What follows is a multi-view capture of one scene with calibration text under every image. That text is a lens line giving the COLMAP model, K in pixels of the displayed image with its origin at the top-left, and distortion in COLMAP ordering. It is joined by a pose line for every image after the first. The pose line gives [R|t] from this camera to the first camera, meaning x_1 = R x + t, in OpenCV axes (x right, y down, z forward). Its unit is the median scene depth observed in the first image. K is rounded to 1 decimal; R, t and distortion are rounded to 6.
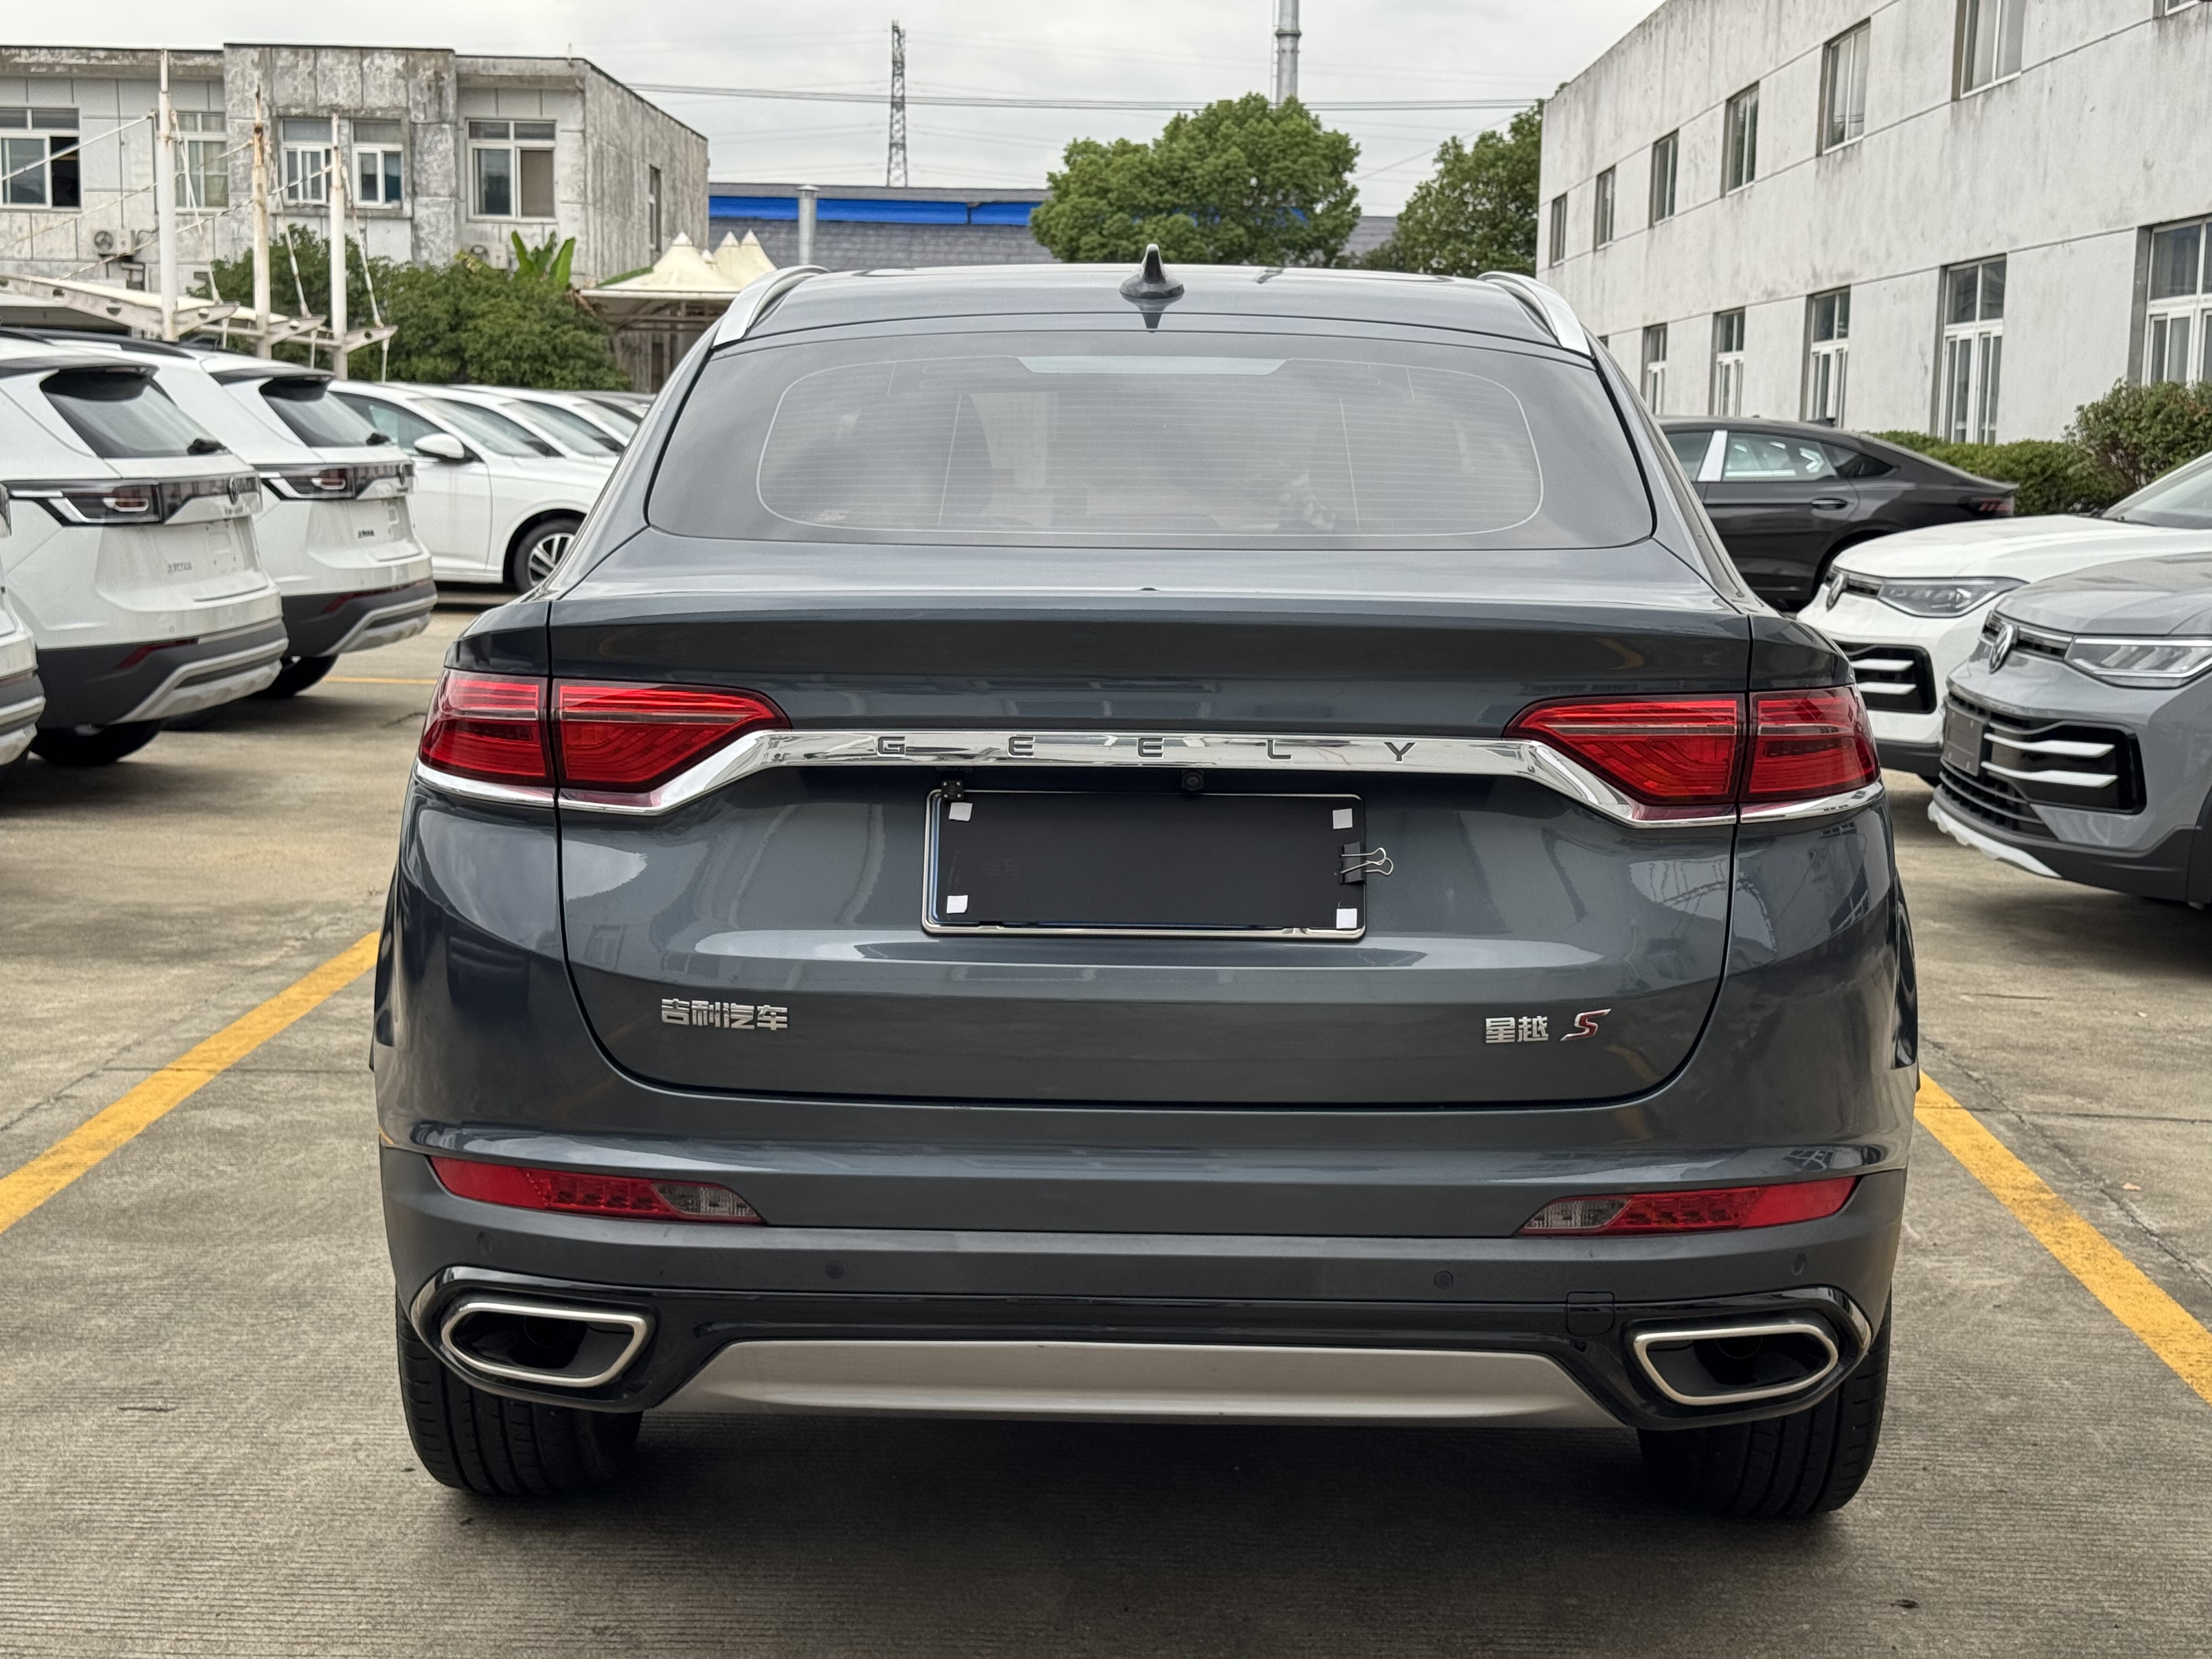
lens RADIAL K [[3151.4, 0, 1106.0], [0, 3151.4, 829.5], [0, 0, 1]] dist [0.198873, -0.447765]
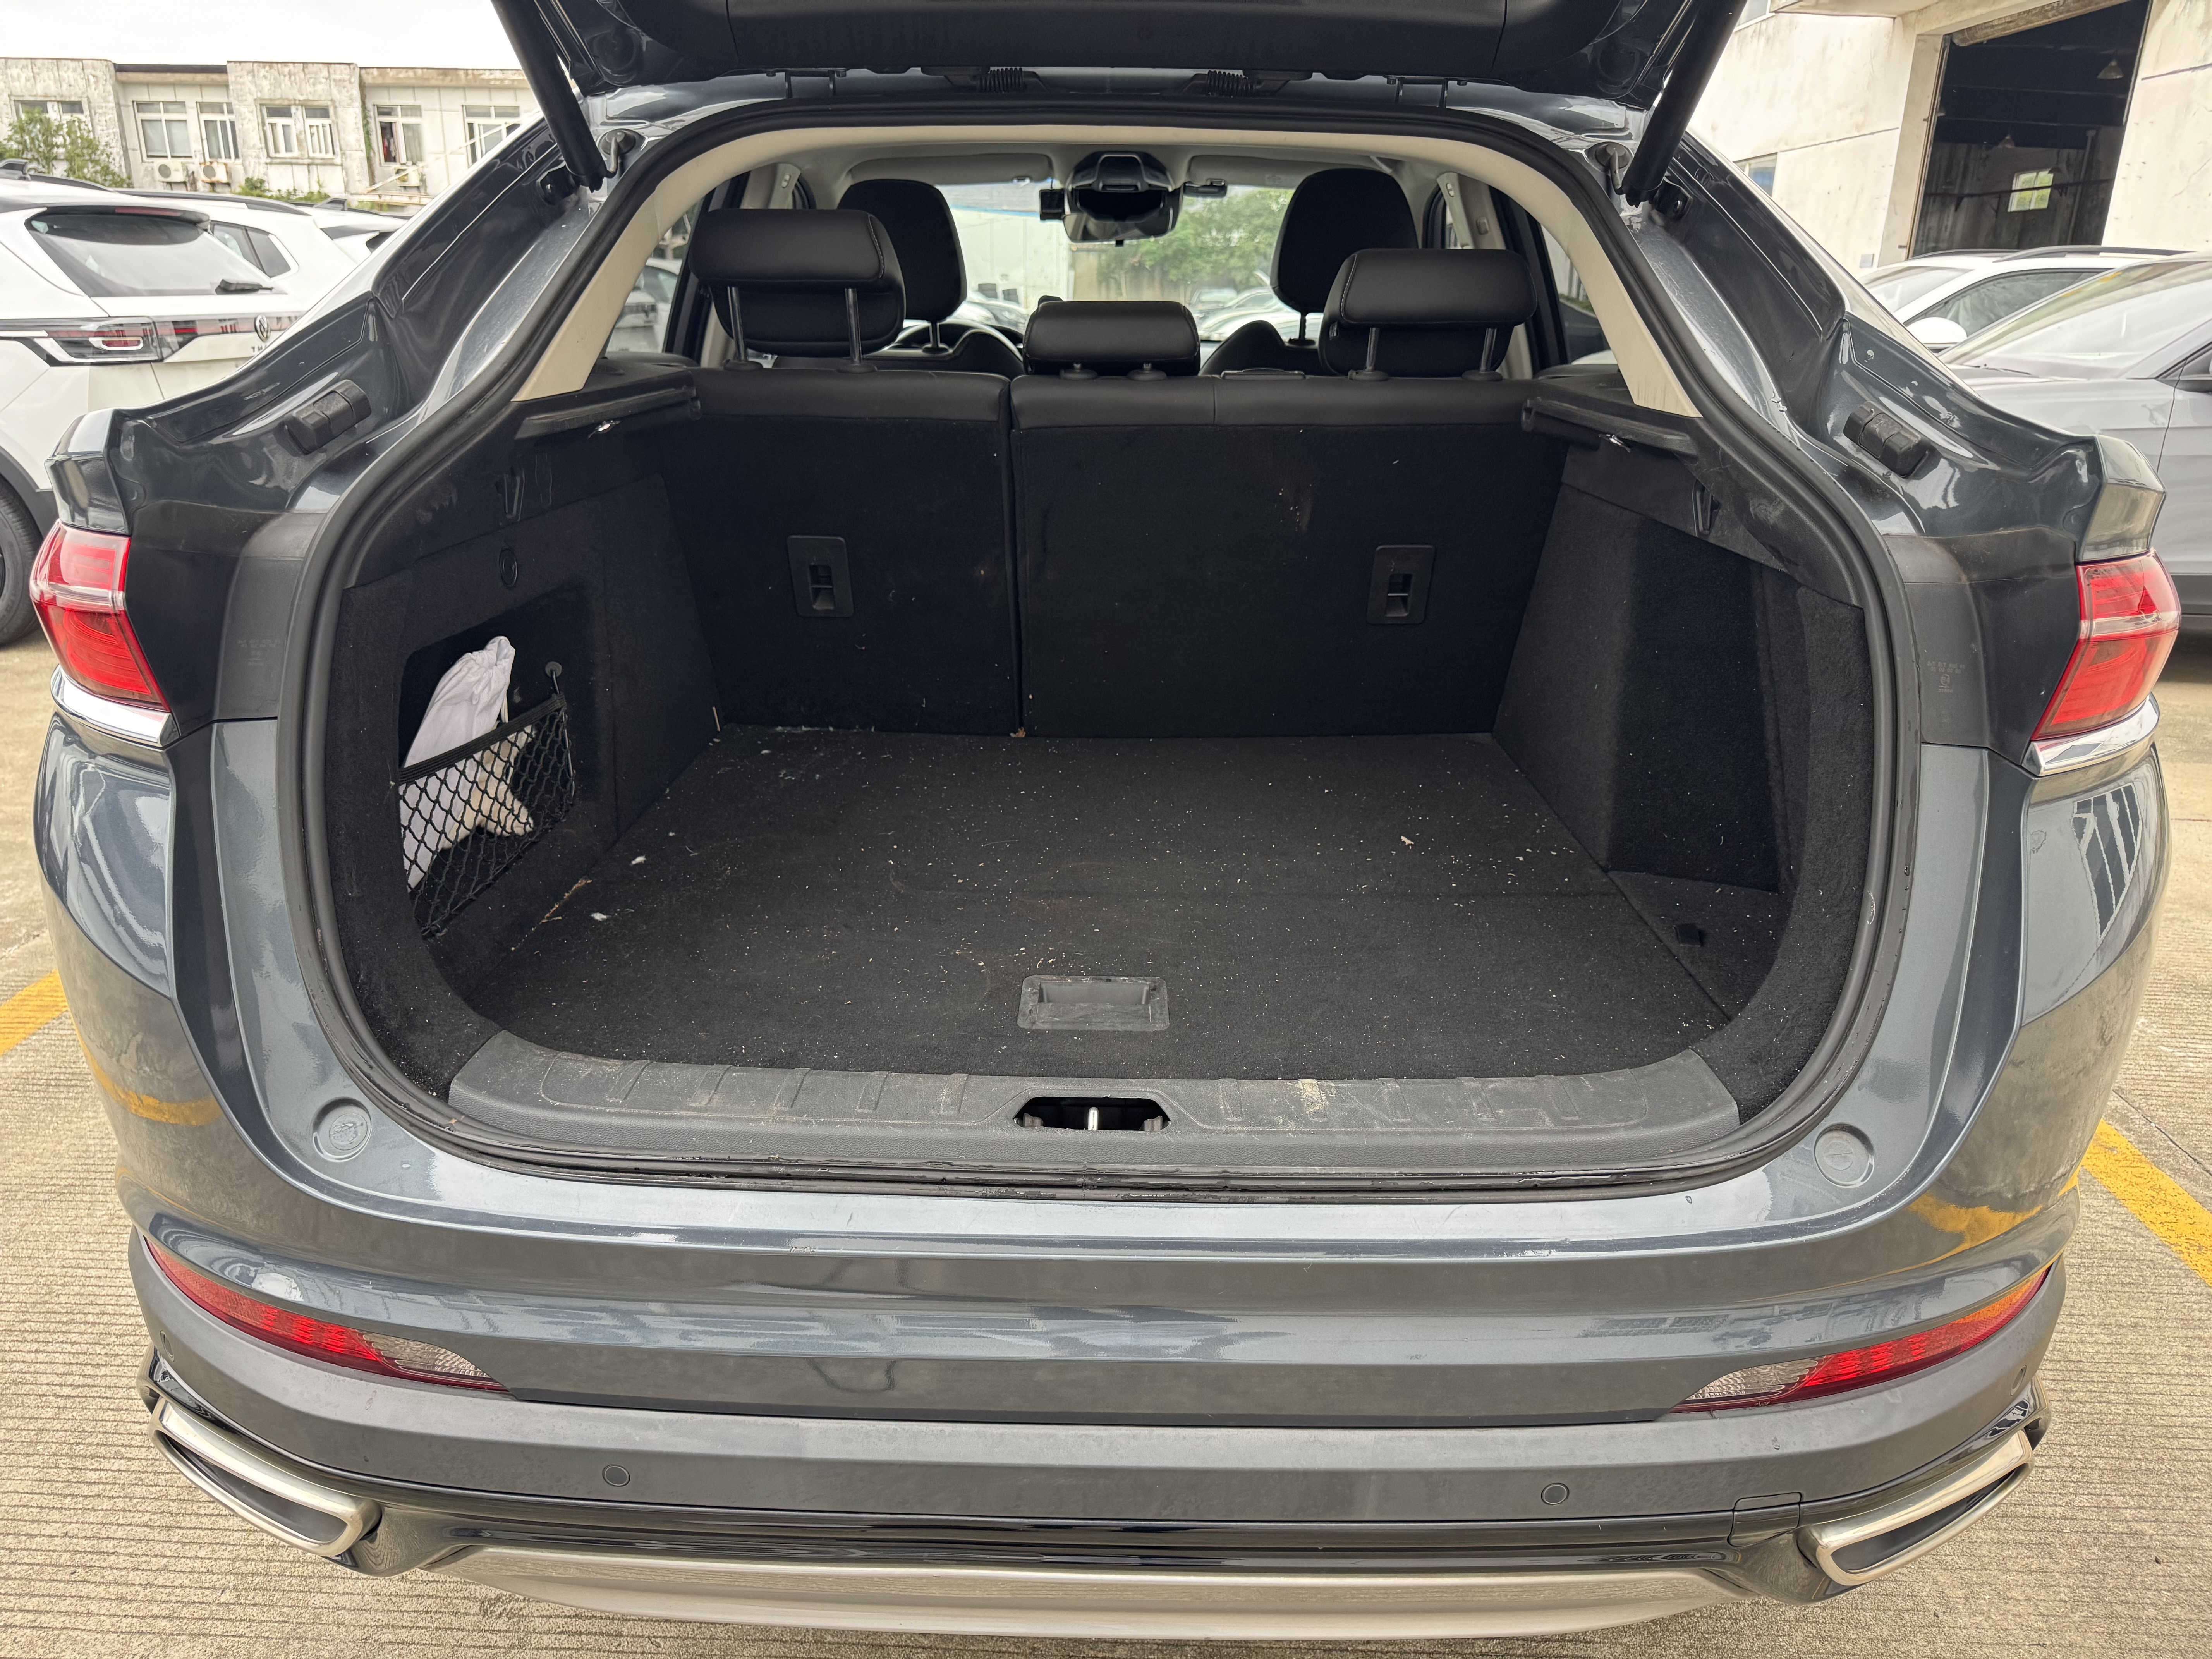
lens RADIAL K [[1560.0, 0, 1106.0], [0, 1560.0, 829.5], [0, 0, 1]] dist [-0.002999, -0.001076]
pose [[0.999993, 0.000106, 0.003858, 0.013270], [-0.000890, 0.979034, 0.203696, -0.043085], [-0.003756, -0.203698, 0.979027, 0.403297]]
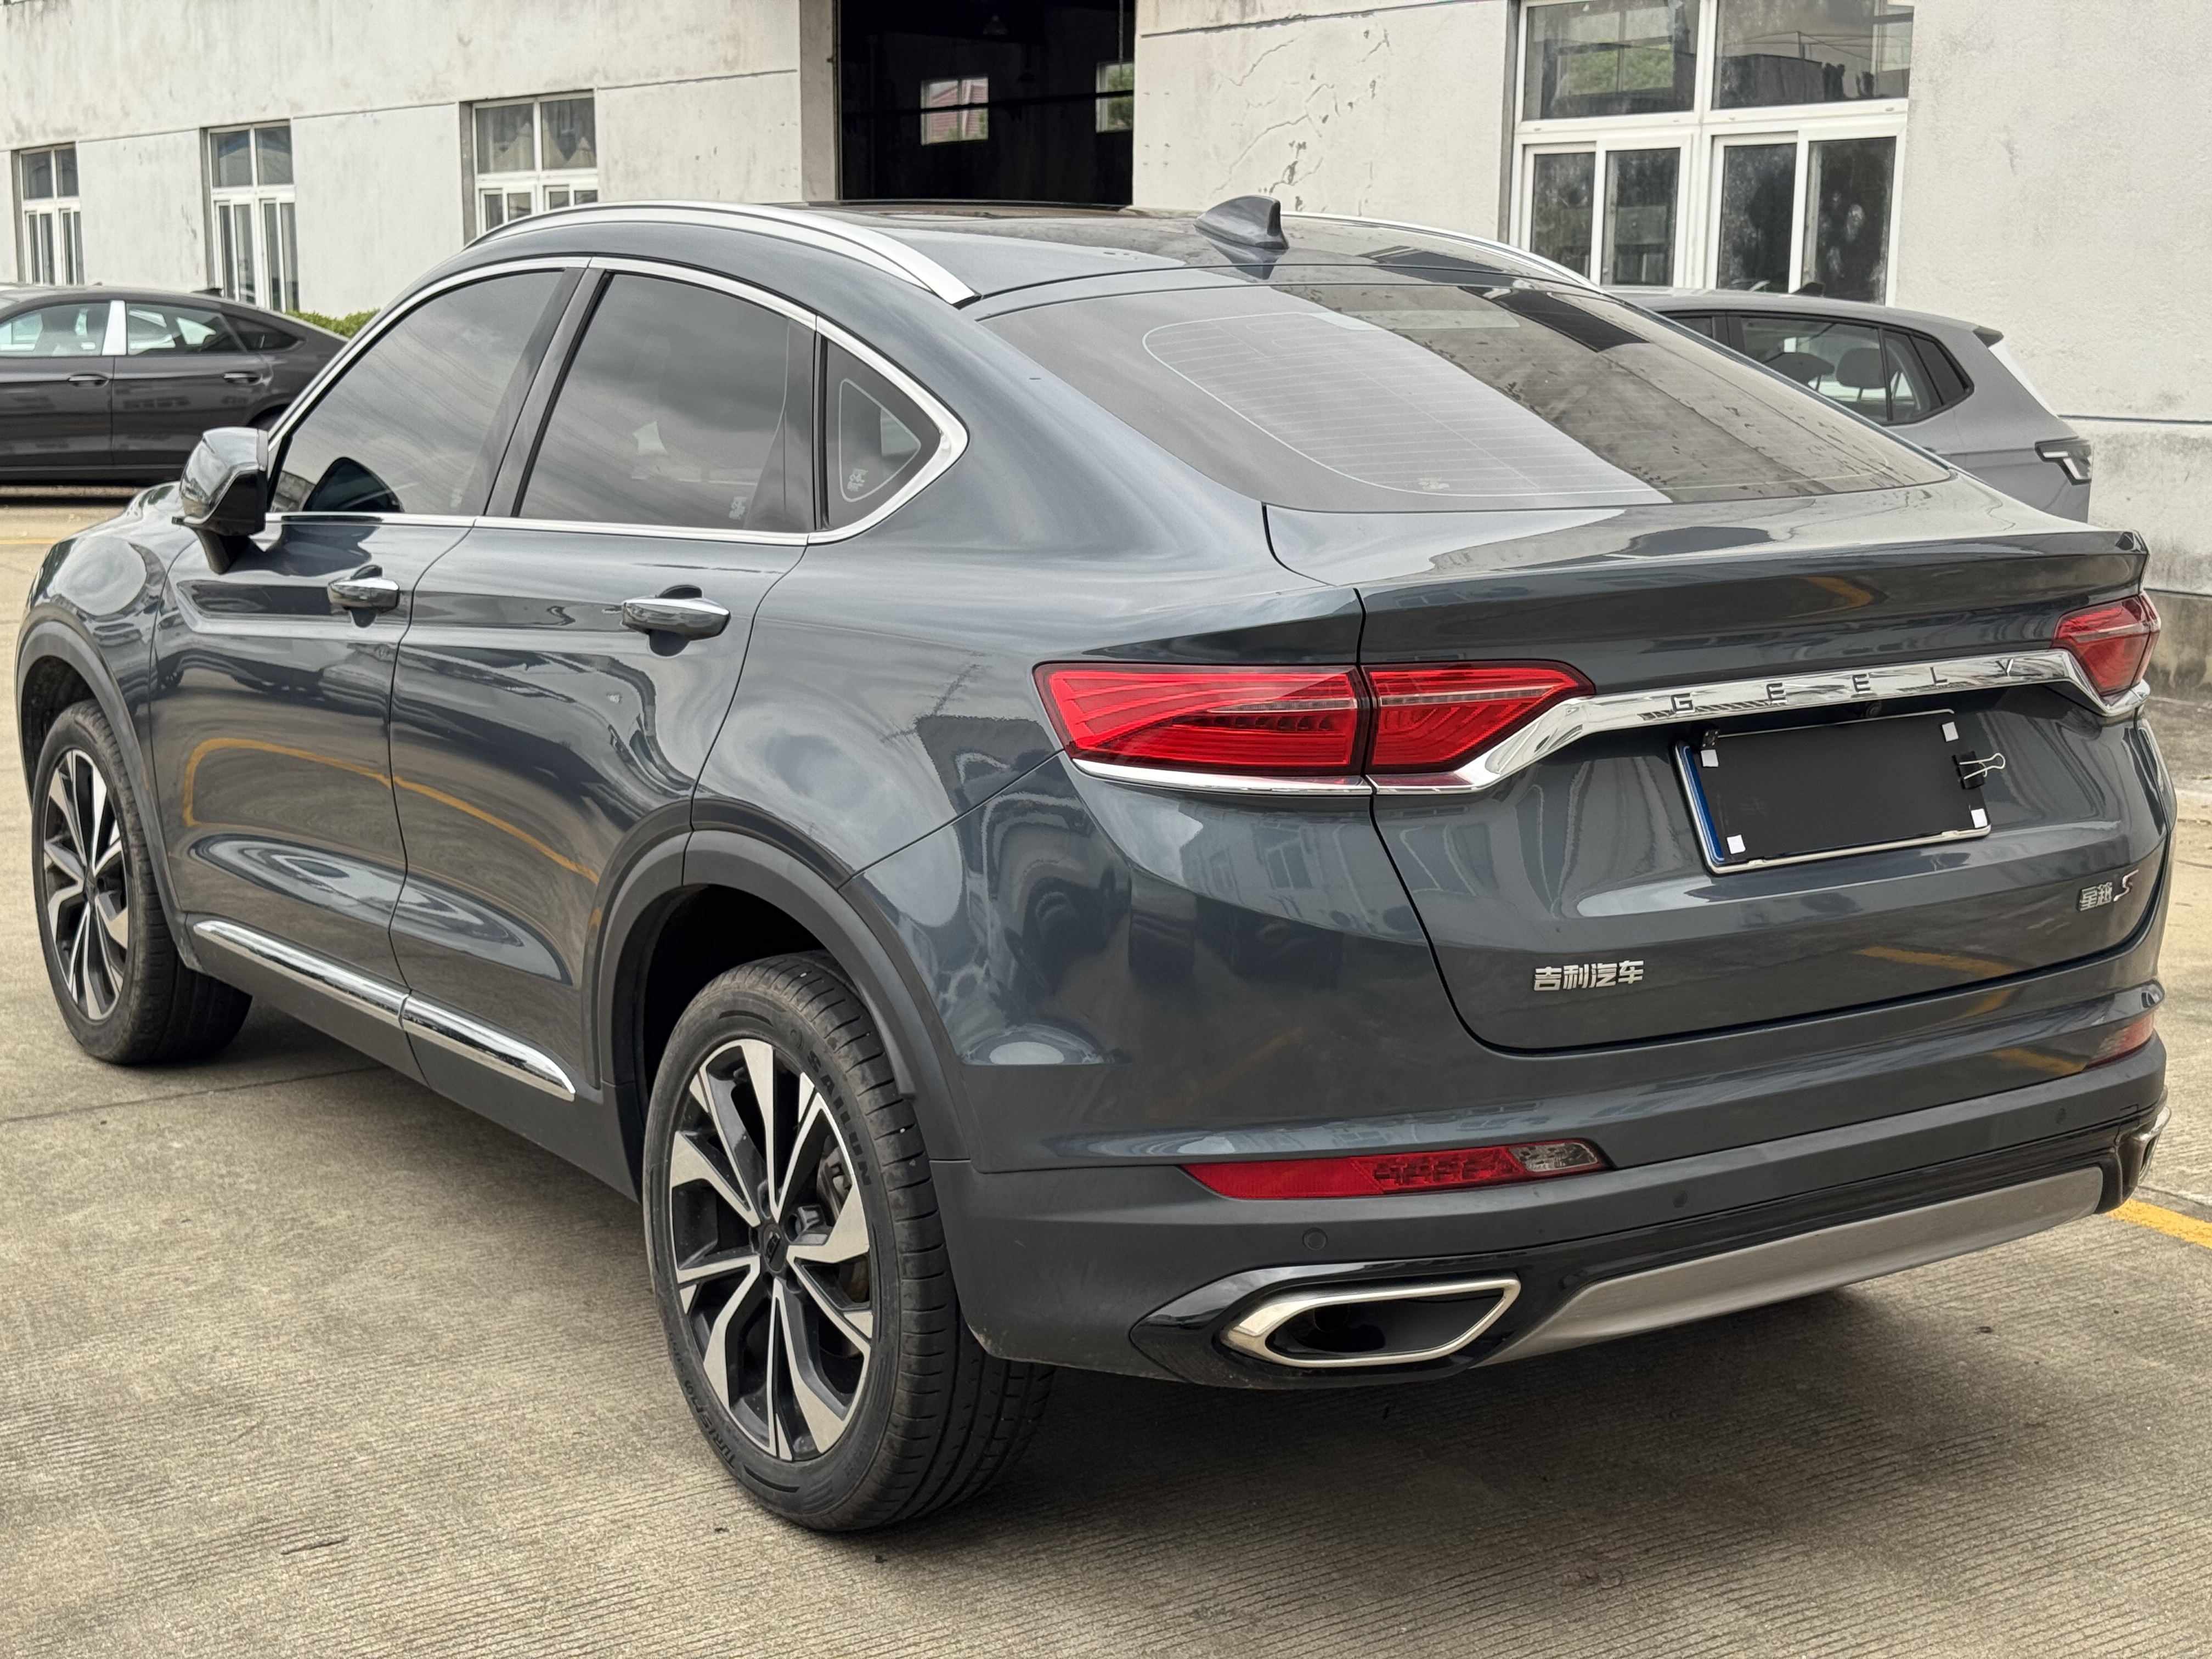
lens RADIAL K [[3151.4, 0, 1106.0], [0, 3151.4, 829.5], [0, 0, 1]] dist [0.198873, -0.447765]
pose [[0.805521, -0.110912, 0.582095, -0.497568], [0.083707, 0.993775, 0.073517, -0.046217], [-0.586626, -0.010495, 0.809790, 0.147150]]
